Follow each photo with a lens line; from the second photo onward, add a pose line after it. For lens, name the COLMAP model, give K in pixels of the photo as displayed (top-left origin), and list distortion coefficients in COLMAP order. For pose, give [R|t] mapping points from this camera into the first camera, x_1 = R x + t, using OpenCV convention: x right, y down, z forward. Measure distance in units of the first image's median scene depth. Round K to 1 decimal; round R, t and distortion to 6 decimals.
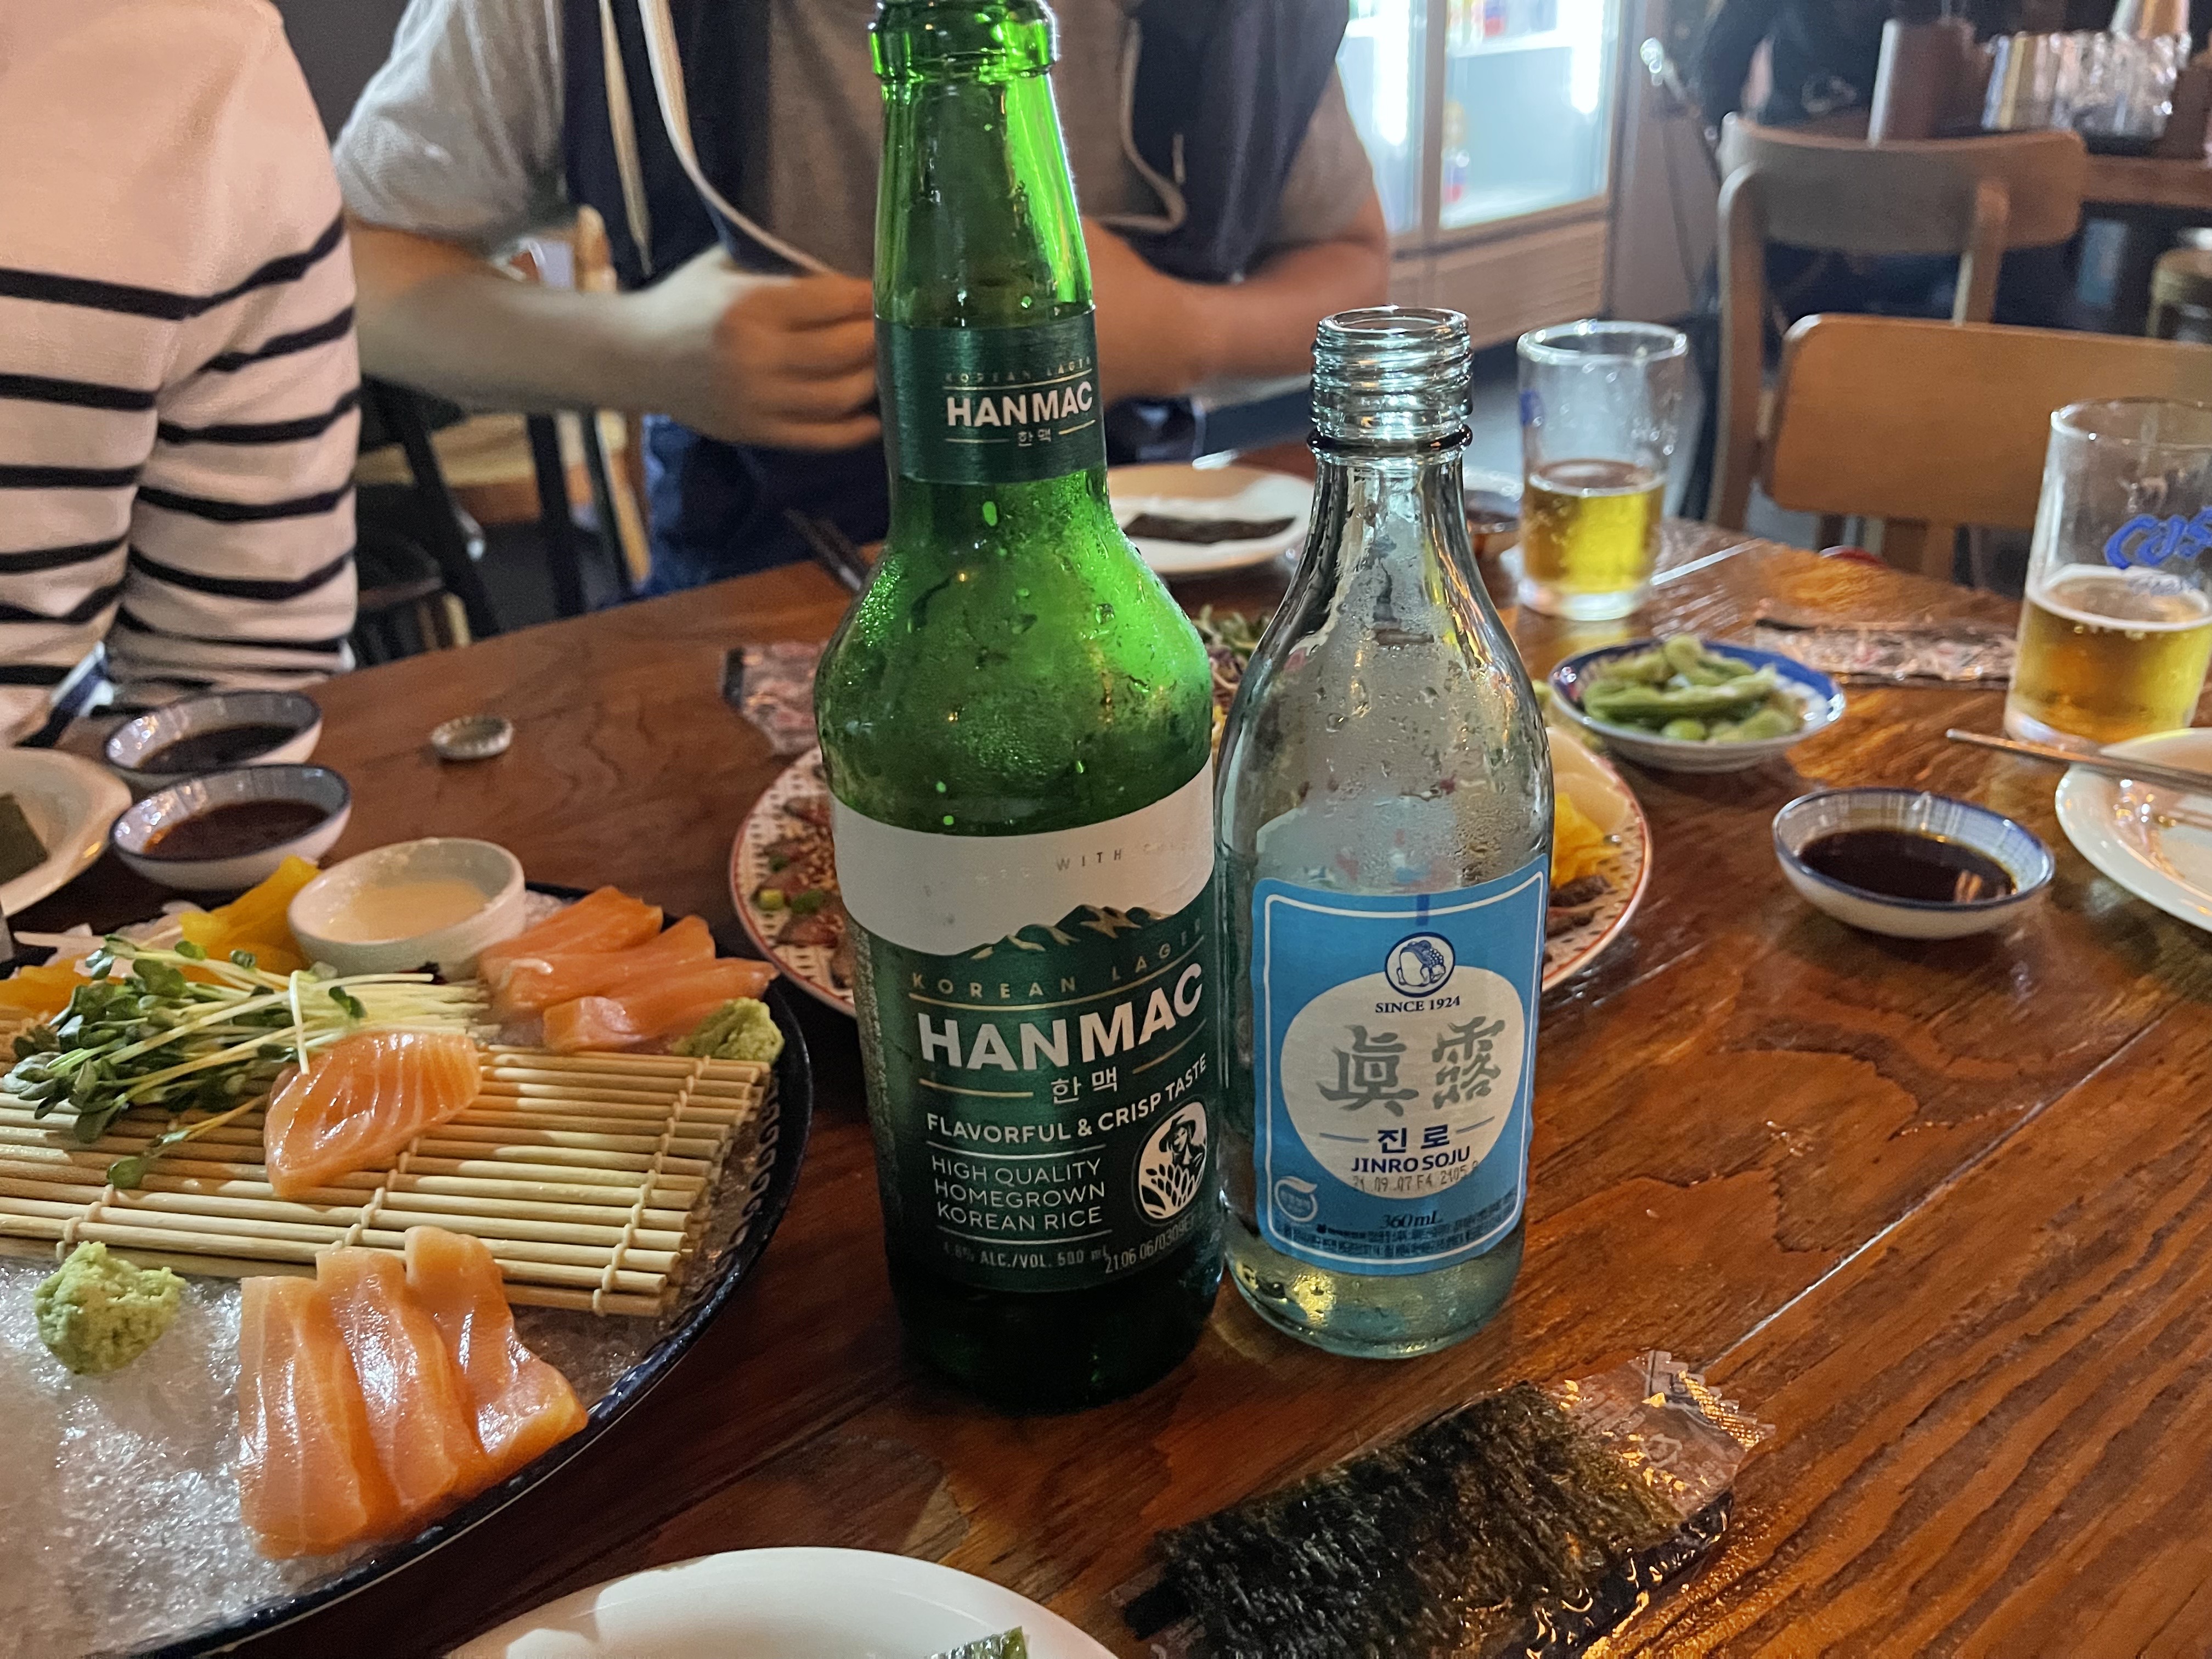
lens RADIAL K [[1648.9, 0, 1149.1], [0, 1648.9, 791.2], [0, 0, 1]] dist [0.008244, -0.001732]
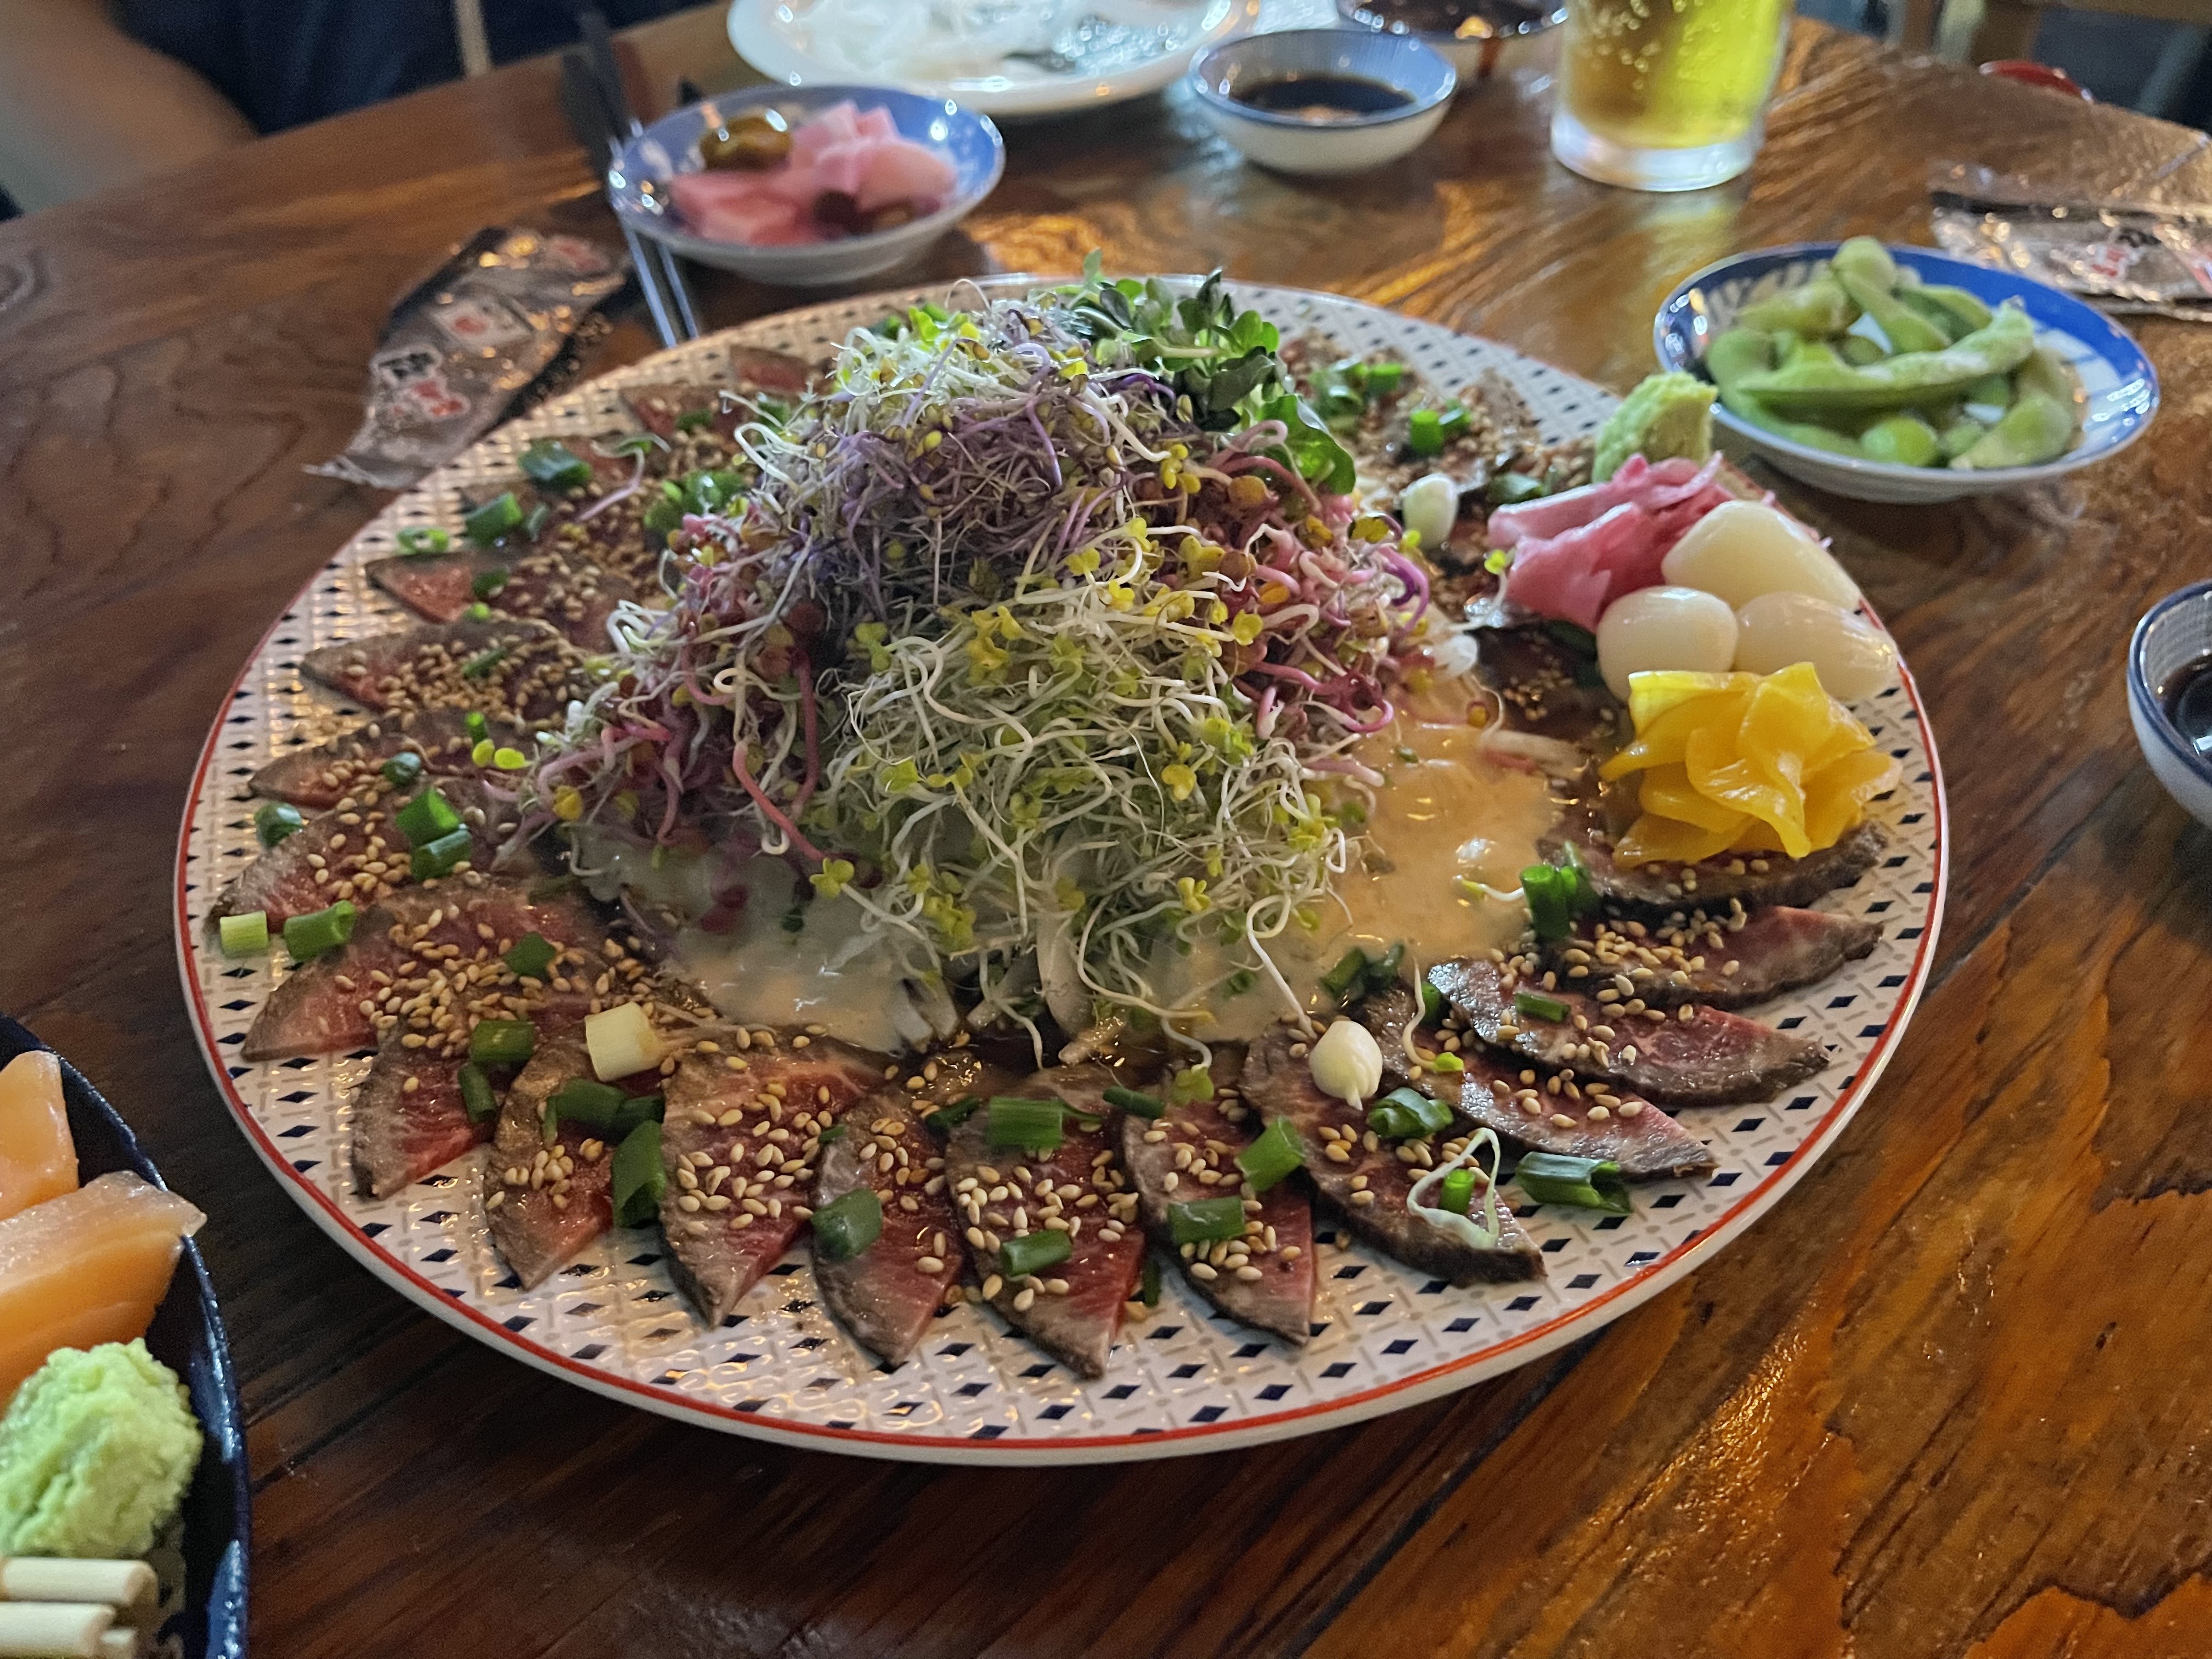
lens RADIAL K [[1552.8, 0, 1106.0], [0, 1552.8, 829.5], [0, 0, 1]] dist [0.005093, -0.002278]
pose [[0.996652, -0.043169, 0.069434, -0.001247], [0.017398, 0.941775, 0.335794, -0.105274], [-0.079887, -0.333462, 0.939373, 0.497283]]
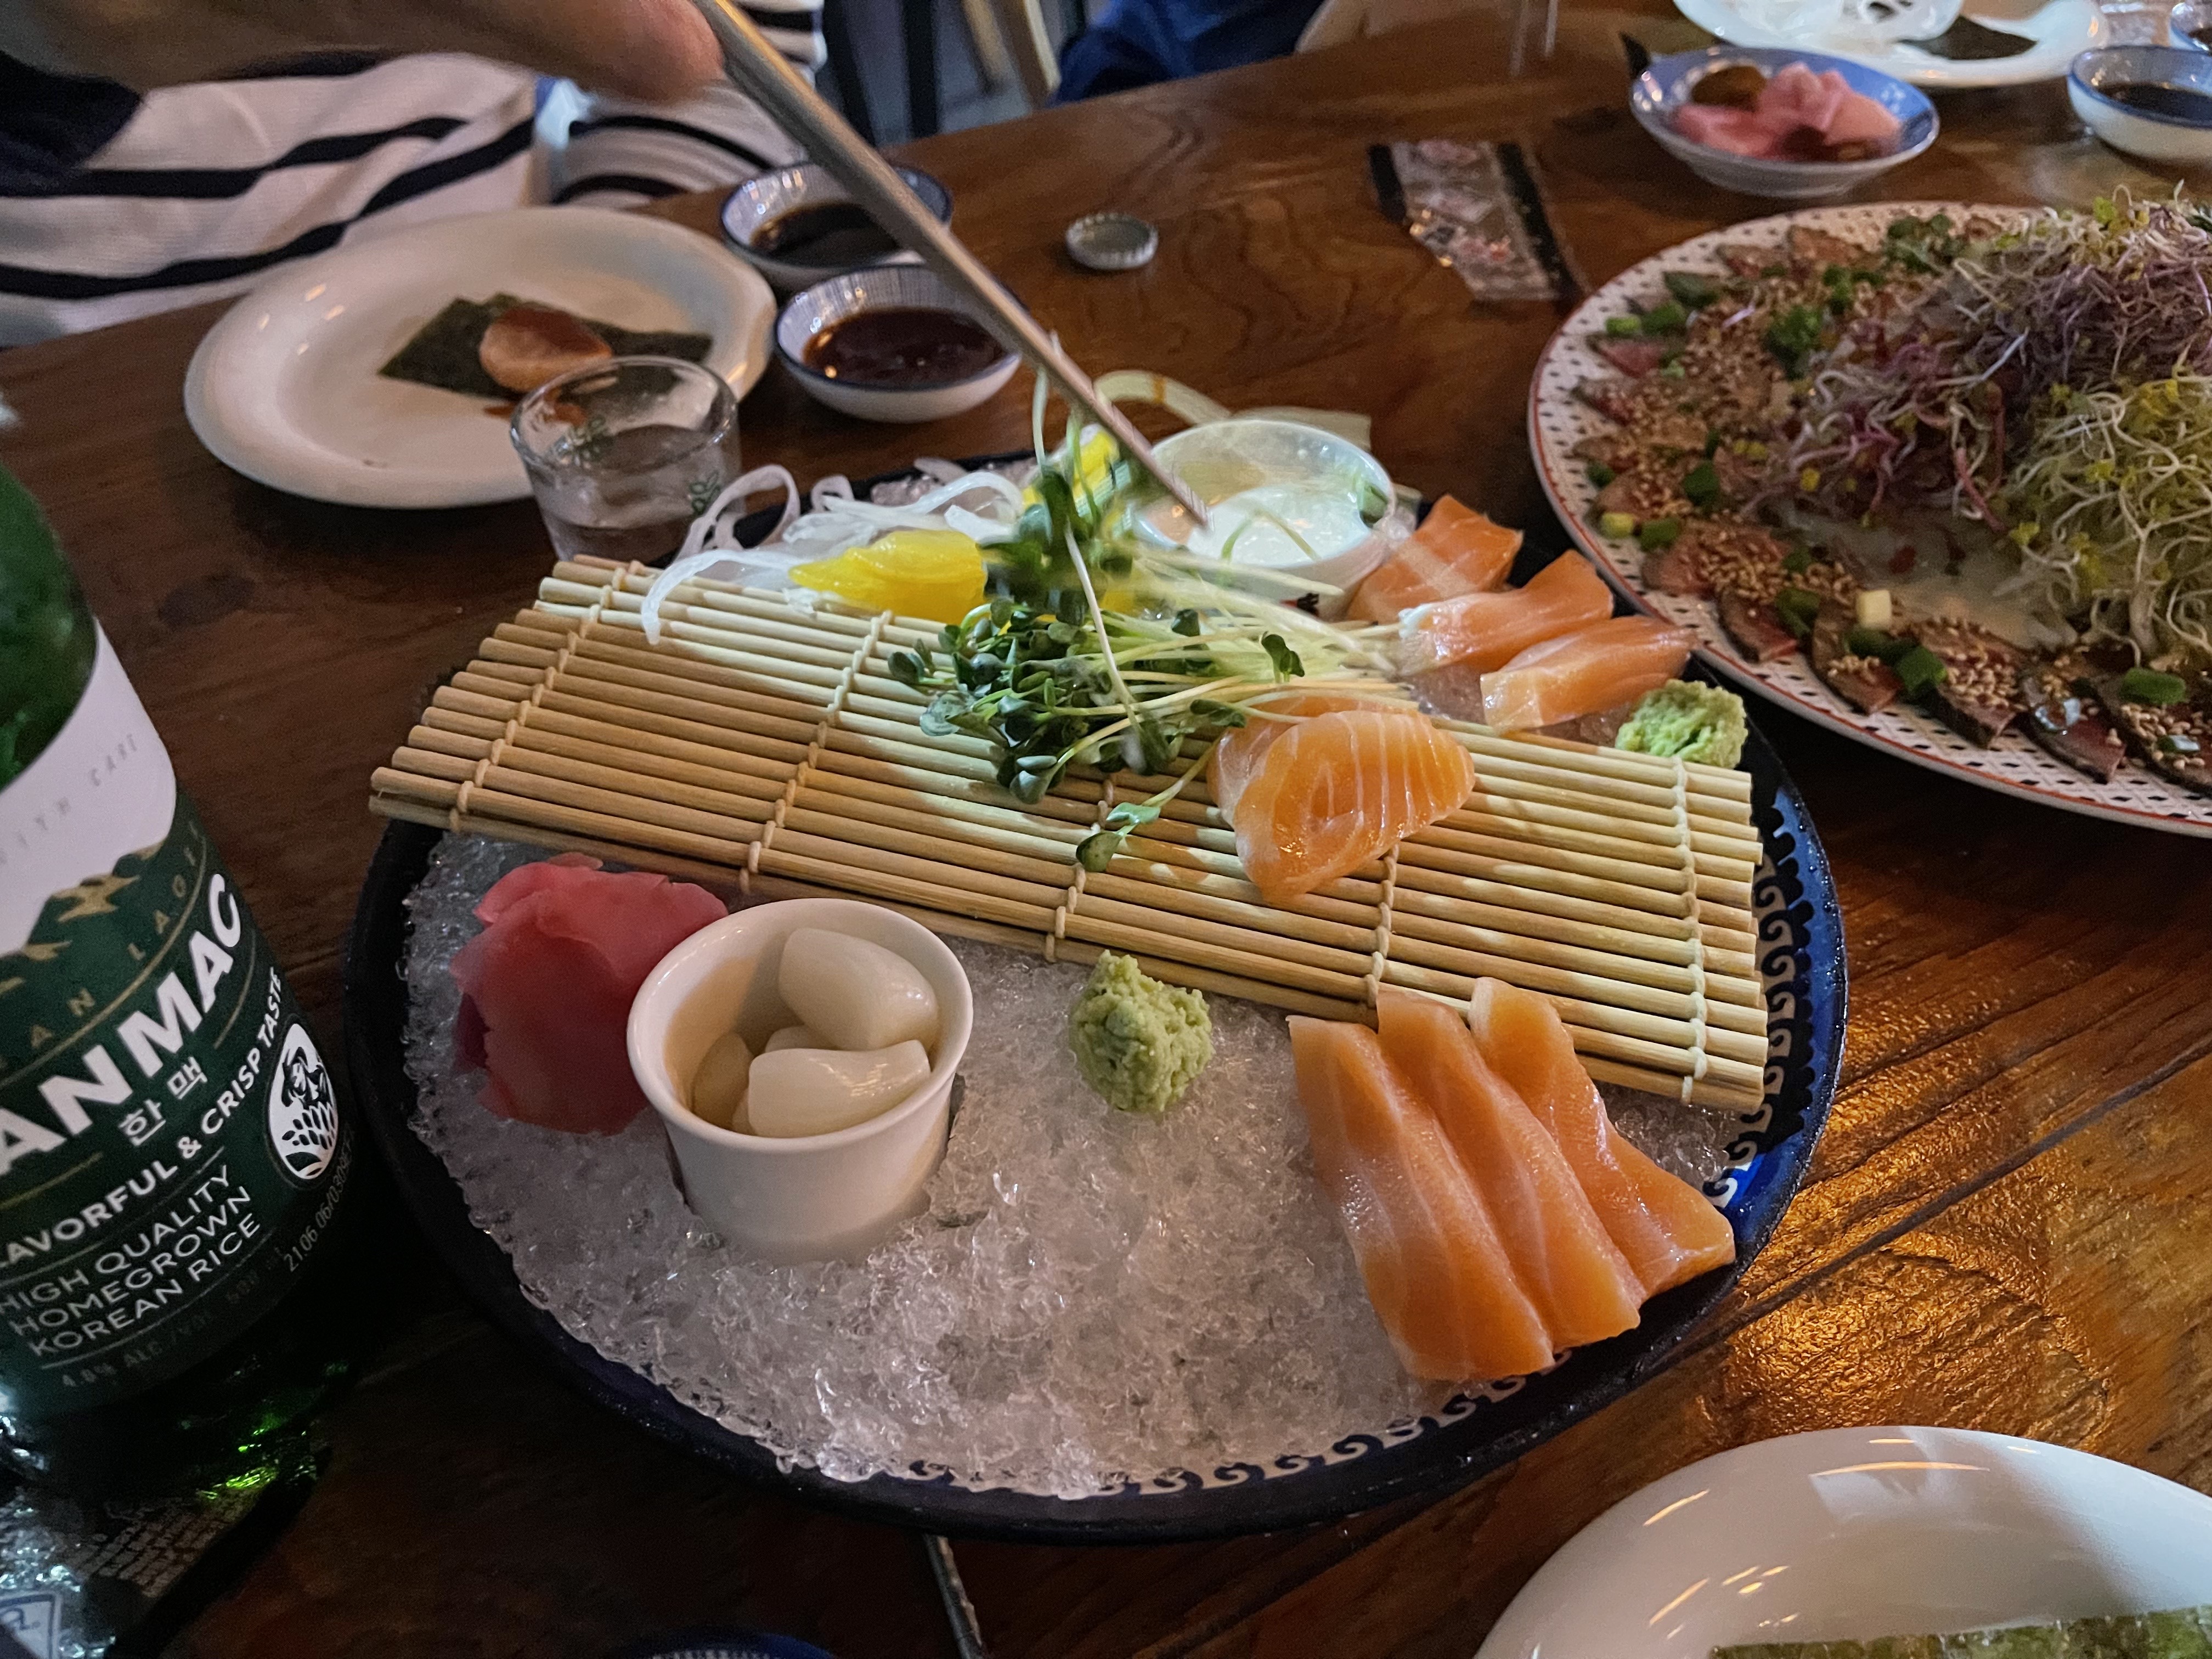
lens RADIAL K [[1648.9, 0, 1149.1], [0, 1648.9, 791.2], [0, 0, 1]] dist [0.008244, -0.001732]
pose [[0.988842, 0.124988, -0.081049, -0.340115], [-0.092954, 0.942866, 0.319941, -0.045825], [0.116407, -0.308838, 0.943964, 0.139887]]
